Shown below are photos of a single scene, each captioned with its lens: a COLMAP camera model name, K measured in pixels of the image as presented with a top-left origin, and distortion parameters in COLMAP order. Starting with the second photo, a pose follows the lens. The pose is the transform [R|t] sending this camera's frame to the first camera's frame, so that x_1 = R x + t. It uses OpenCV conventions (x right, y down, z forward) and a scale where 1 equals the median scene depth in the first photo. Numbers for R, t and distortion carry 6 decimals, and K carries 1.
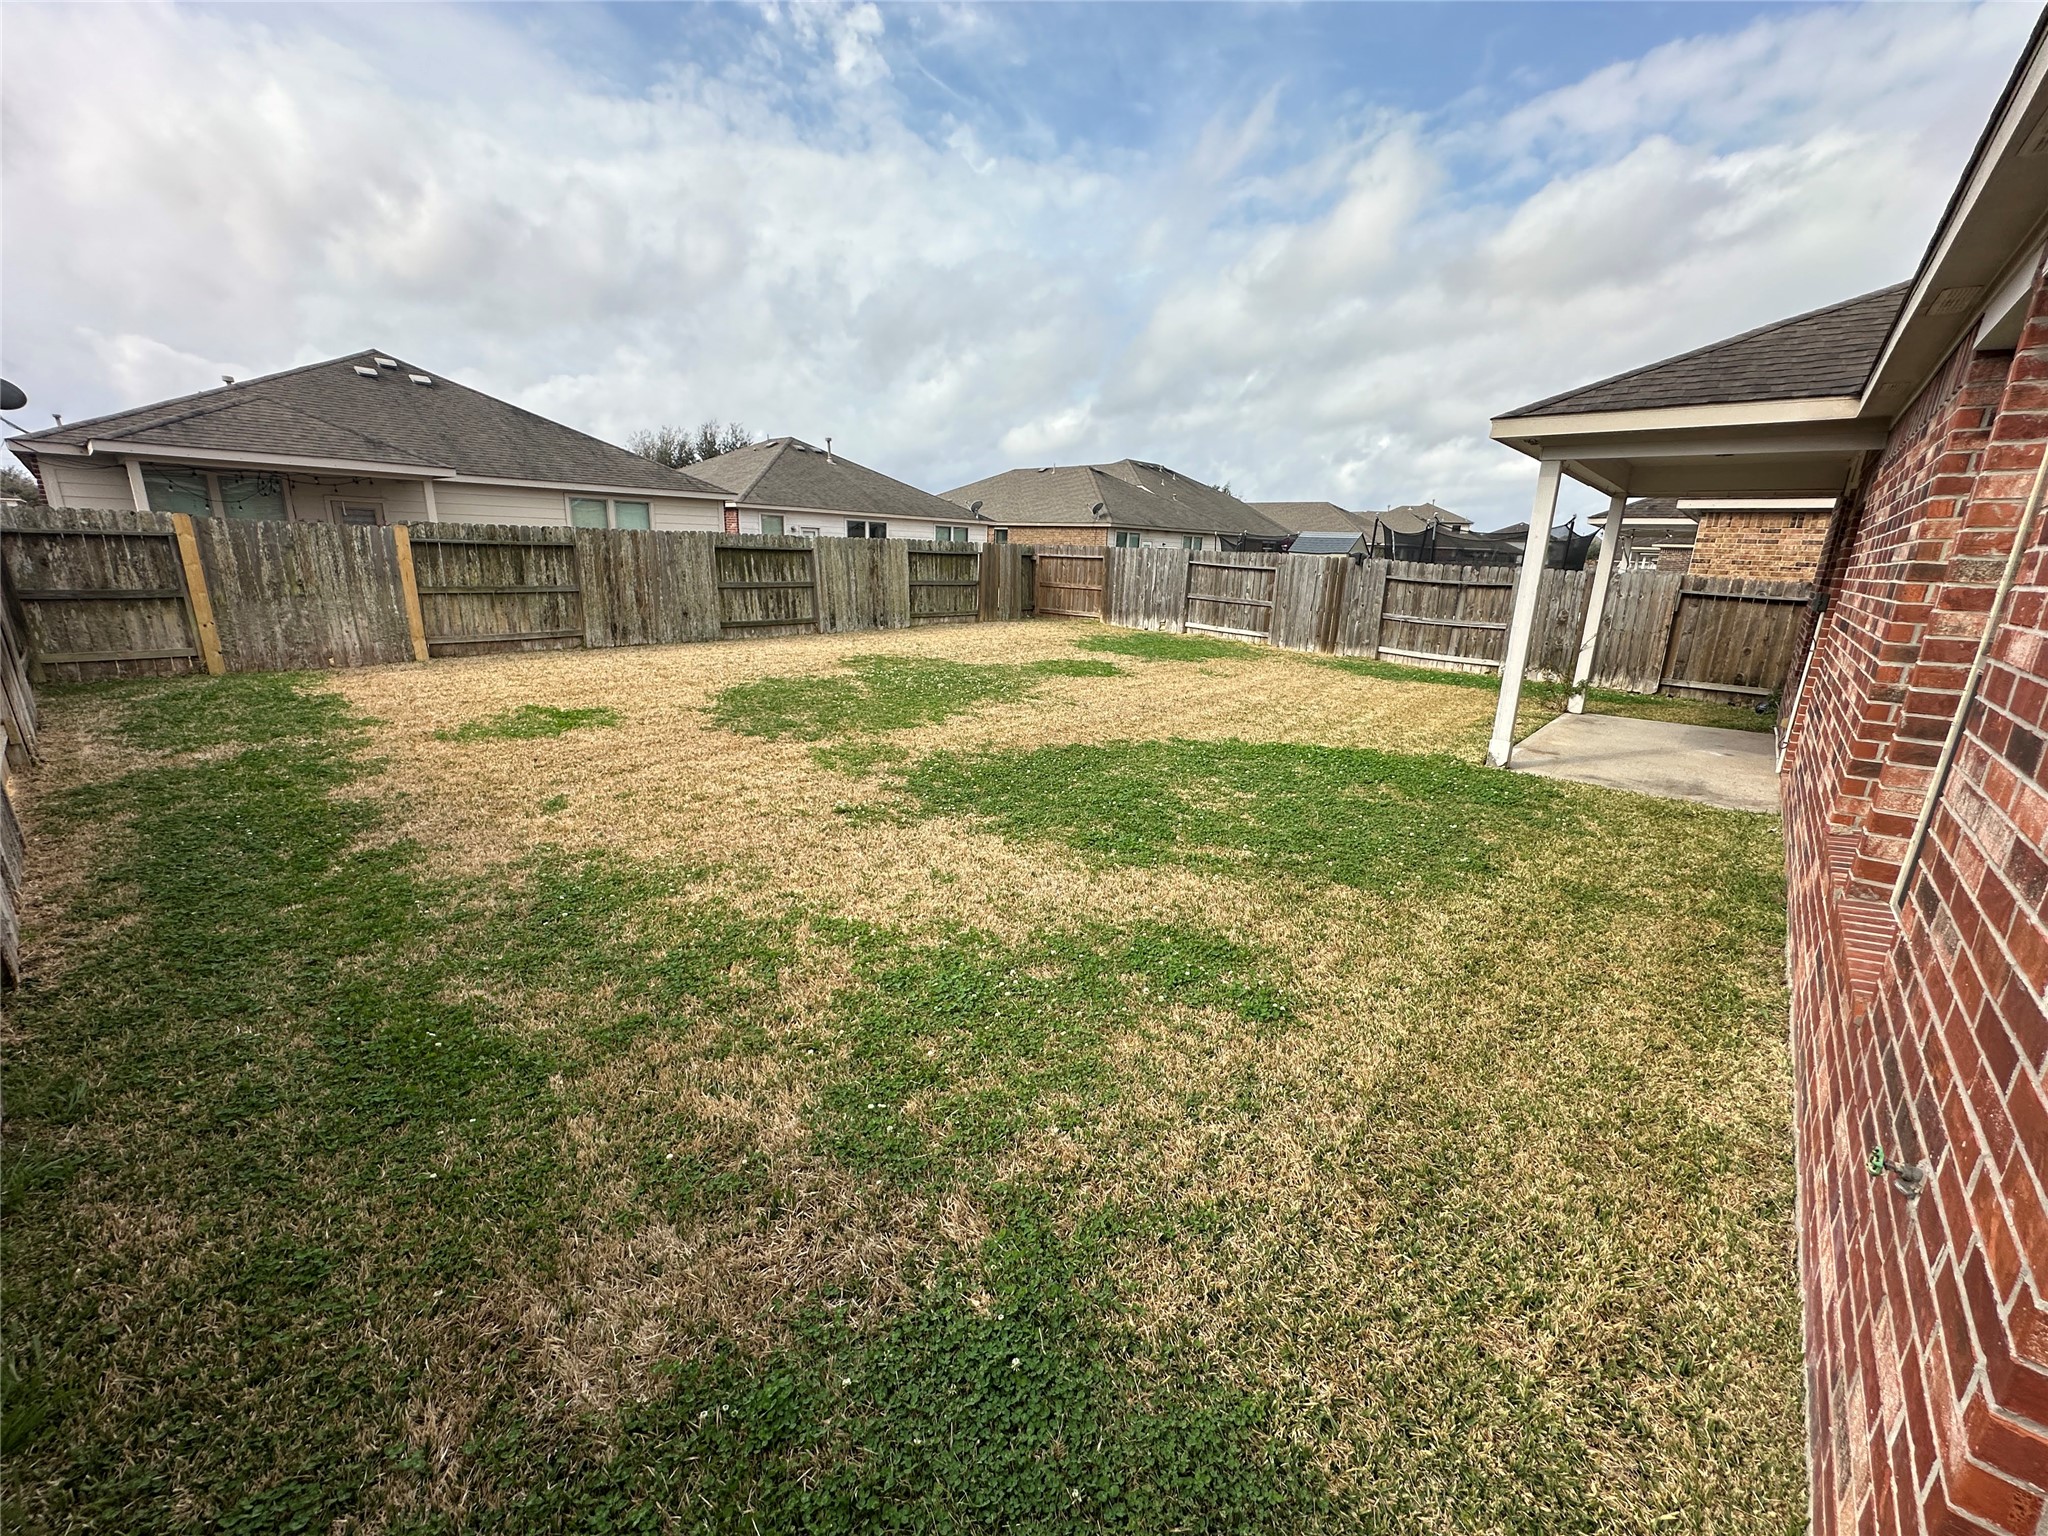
lens RADIAL K [[812.4, 0, 1024.0], [0, 812.4, 768.0], [0, 0, 1]] dist [-0.000672, -0.000170]
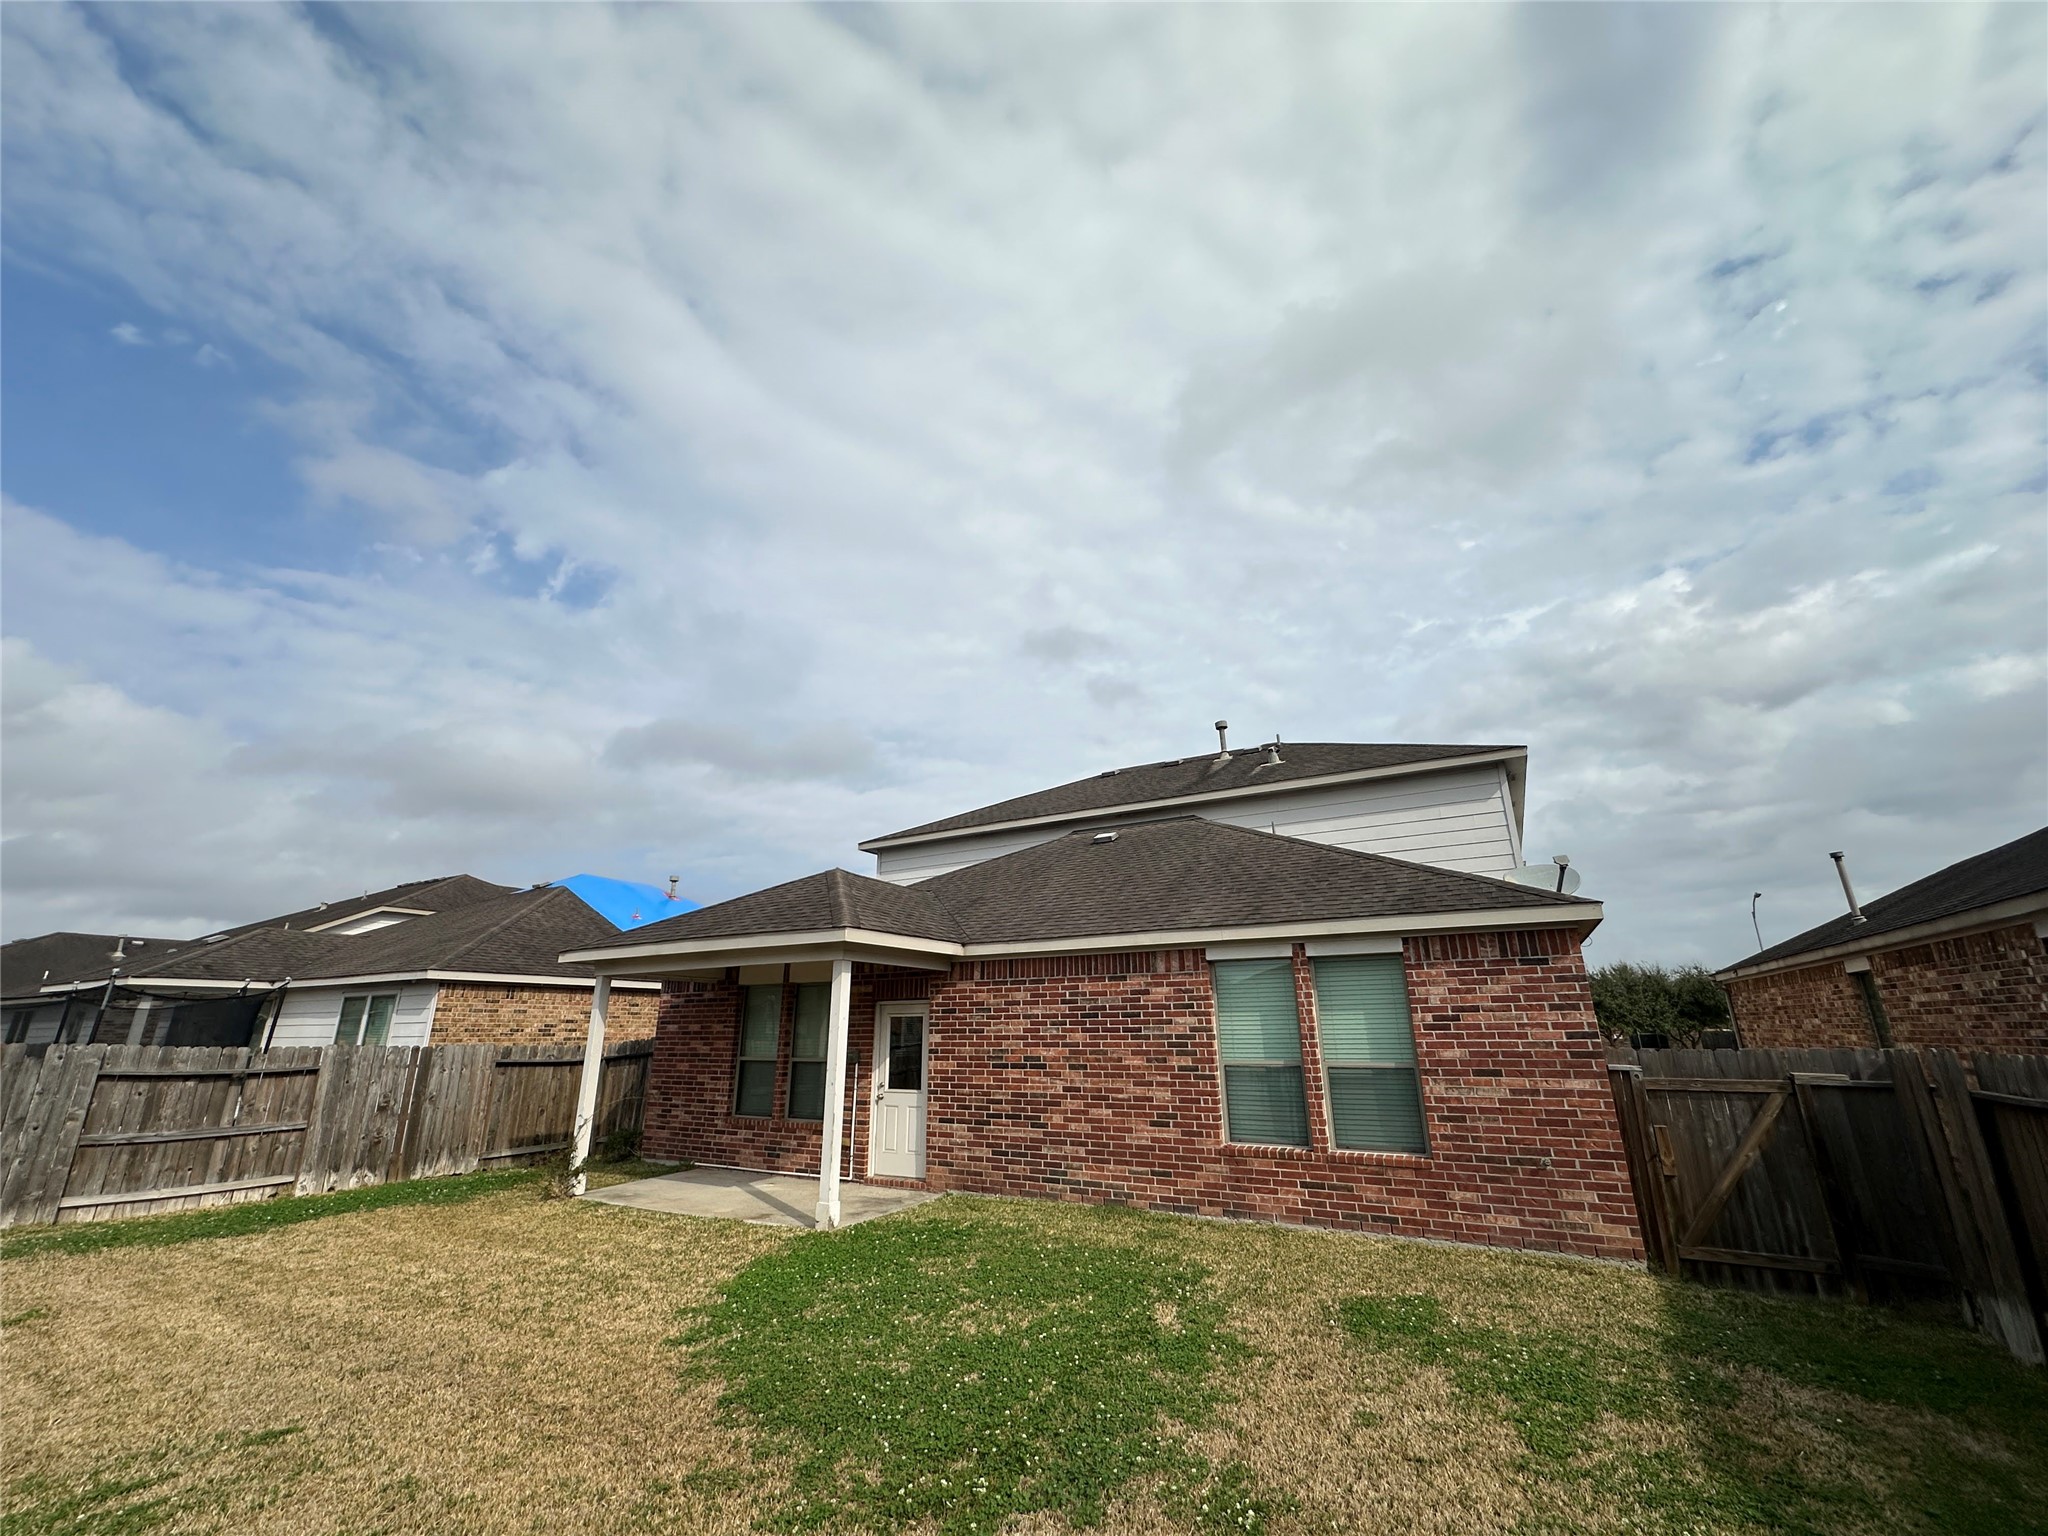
lens RADIAL K [[812.4, 0, 1024.0], [0, 812.4, 768.0], [0, 0, 1]] dist [-0.000672, -0.000170]
pose [[-0.214140, 0.270260, 0.938671, -0.392418], [0.254226, 0.943266, -0.213586, -0.168316], [-0.943140, 0.192898, -0.270698, 0.543776]]
